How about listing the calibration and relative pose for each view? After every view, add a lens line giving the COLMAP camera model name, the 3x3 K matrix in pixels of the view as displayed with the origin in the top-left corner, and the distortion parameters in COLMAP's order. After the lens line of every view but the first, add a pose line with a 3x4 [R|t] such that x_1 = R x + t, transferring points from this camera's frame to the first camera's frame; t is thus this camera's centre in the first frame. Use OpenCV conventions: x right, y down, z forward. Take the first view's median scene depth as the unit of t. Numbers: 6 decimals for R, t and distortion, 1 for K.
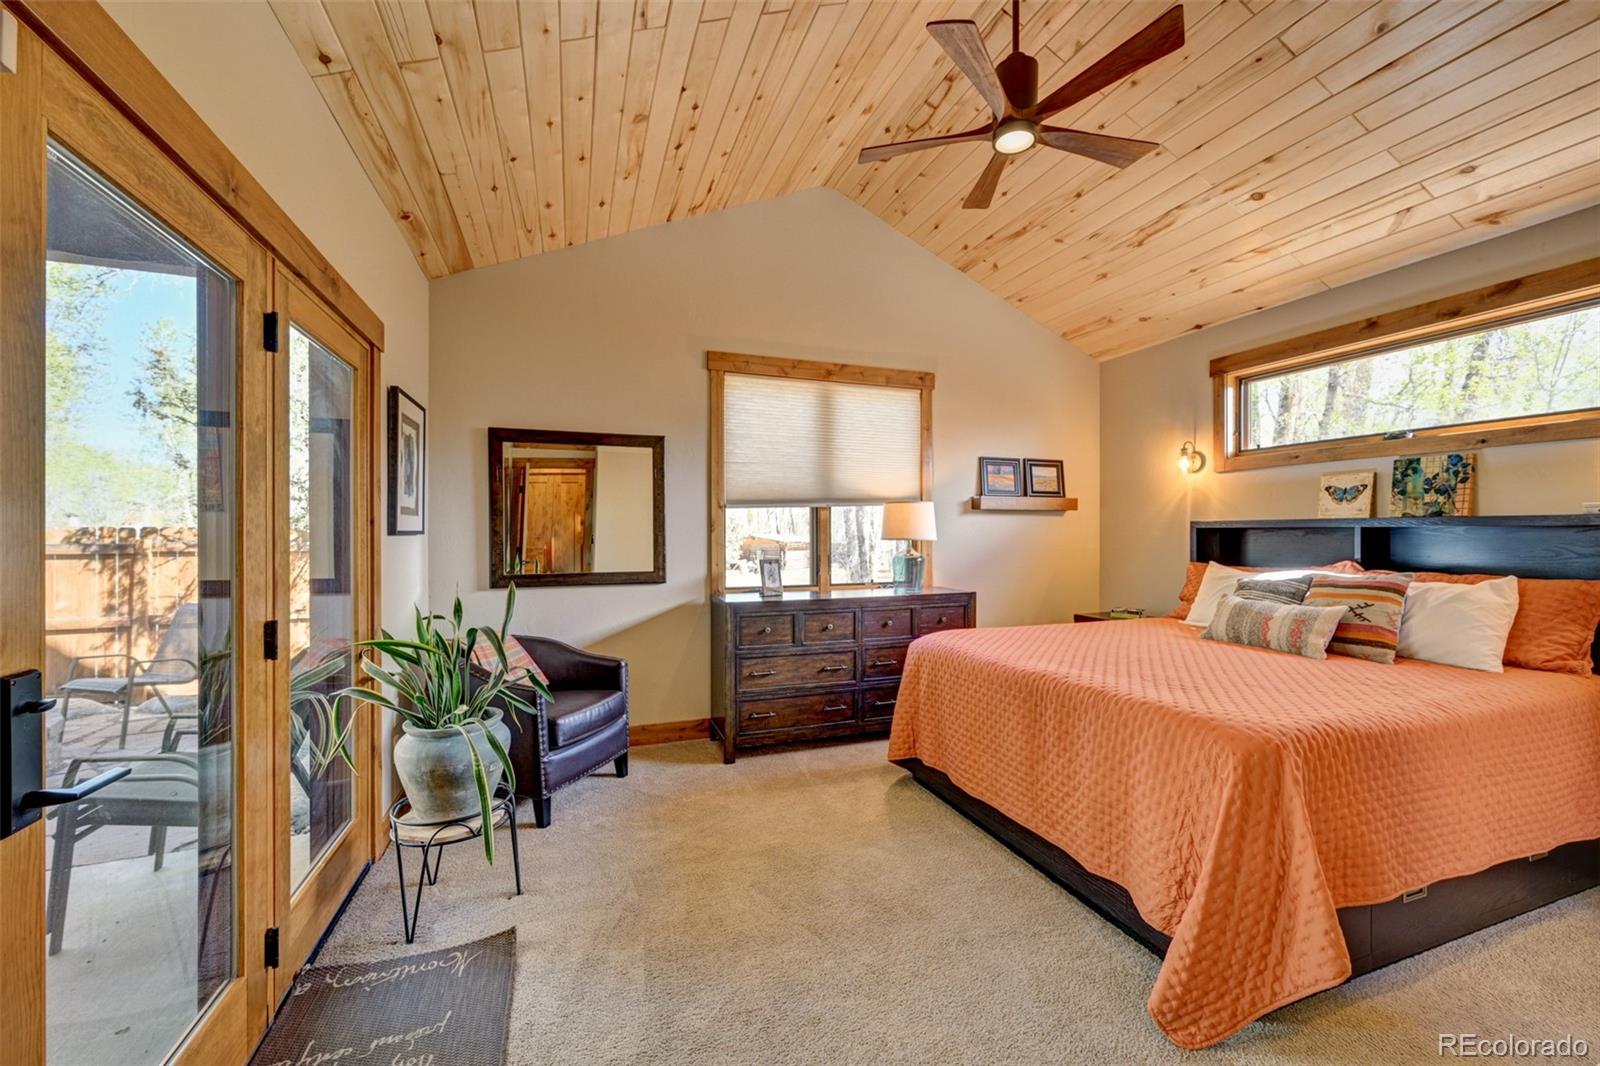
lens RADIAL K [[633.5, 0, 805.0], [0, 633.5, 528.7], [0, 0, 1]] dist [-0.001474, 0.001078]
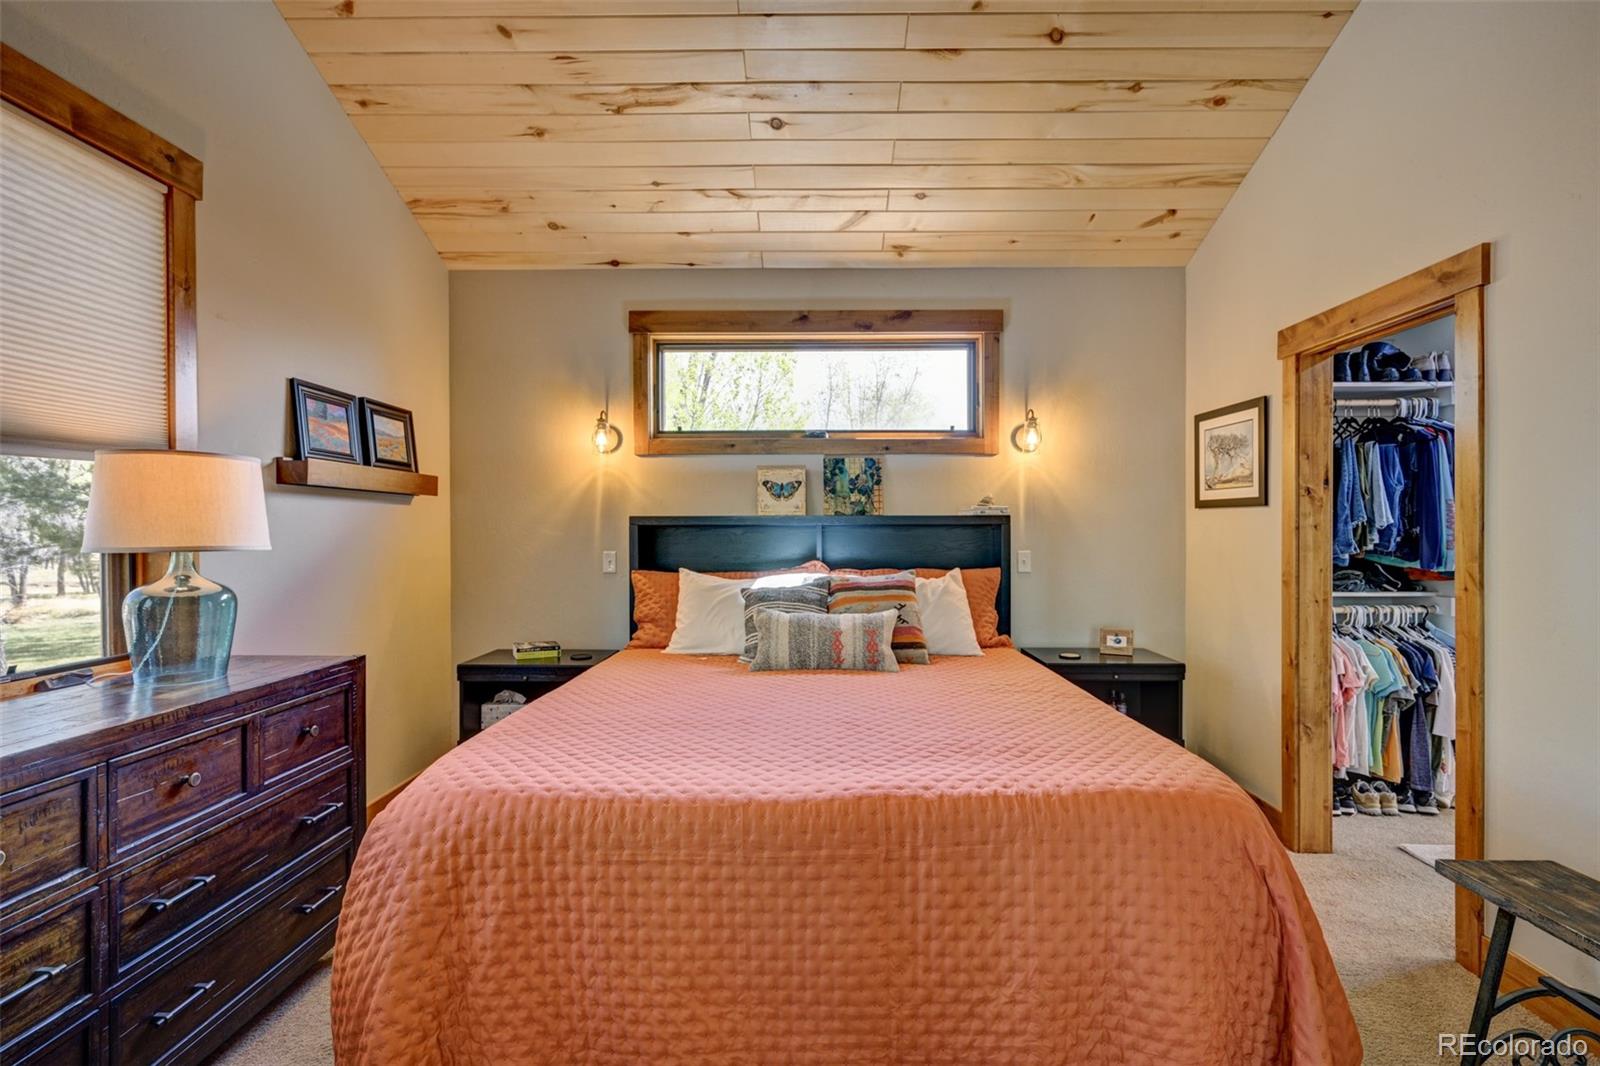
lens RADIAL K [[726.5, 0, 800.3], [0, 726.5, 533.1], [0, 0, 1]] dist [-0.001731, 0.001963]
pose [[0.355287, -0.003115, 0.934752, -0.140429], [-0.002369, 0.999988, 0.004232, 0.004555], [-0.934754, -0.003718, 0.355276, 0.548214]]
